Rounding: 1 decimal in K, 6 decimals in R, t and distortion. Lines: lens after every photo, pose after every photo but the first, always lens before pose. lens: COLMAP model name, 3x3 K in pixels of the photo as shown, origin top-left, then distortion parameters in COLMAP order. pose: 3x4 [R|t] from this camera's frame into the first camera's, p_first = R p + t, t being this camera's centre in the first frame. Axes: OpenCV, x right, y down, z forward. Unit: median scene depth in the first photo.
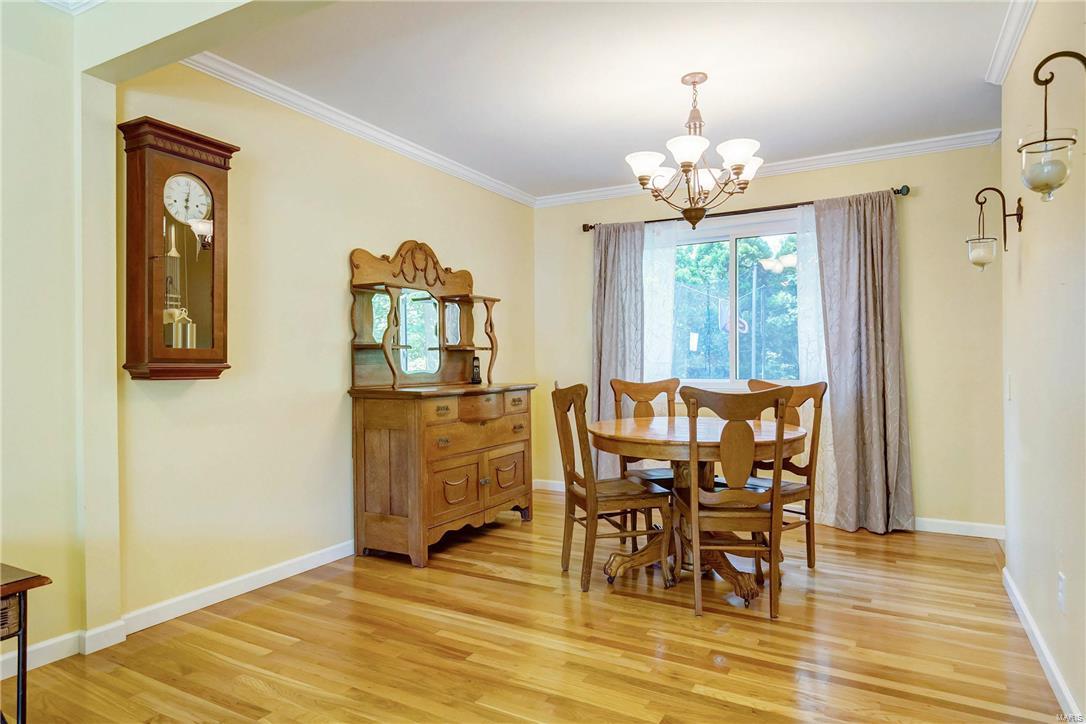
lens RADIAL K [[641.4, 0, 546.6], [0, 641.4, 360.9], [0, 0, 1]] dist [0.009495, -0.001331]
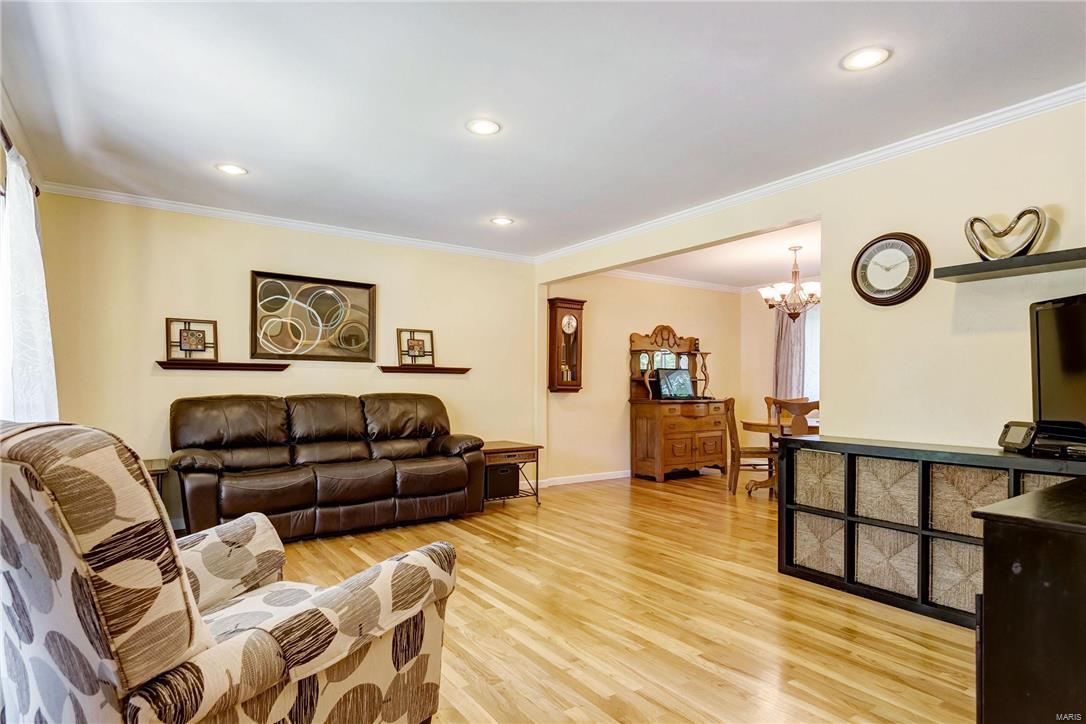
lens RADIAL K [[592.6, 0, 518.1], [0, 592.6, 392.5], [0, 0, 1]] dist [-0.001163, 0.000035]
pose [[0.877431, 0.014451, -0.479485, 0.315174], [-0.008320, 0.999854, 0.014908, -0.004391], [0.479631, -0.009092, 0.877423, -0.911811]]
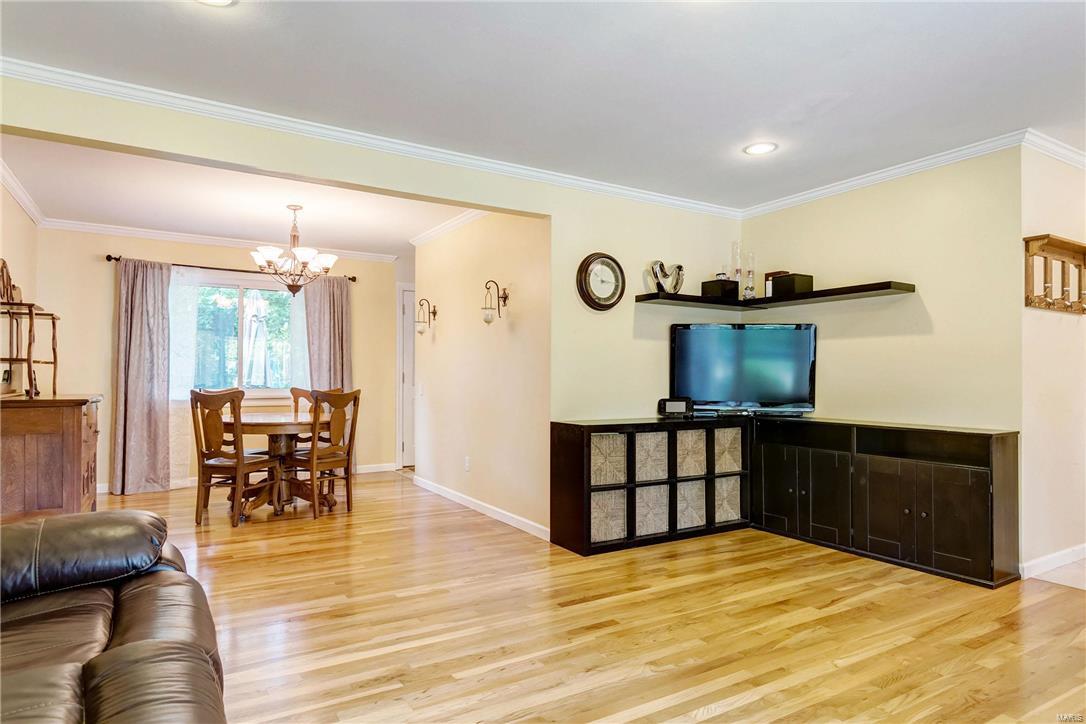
lens RADIAL K [[641.4, 0, 535.8], [0, 641.4, 359.1], [0, 0, 1]] dist [0.009495, -0.001331]
pose [[0.497300, 0.031105, 0.867021, -0.771694], [-0.008758, 0.999486, -0.030833, 0.001734], [-0.867535, 0.007740, 0.497316, -0.320607]]
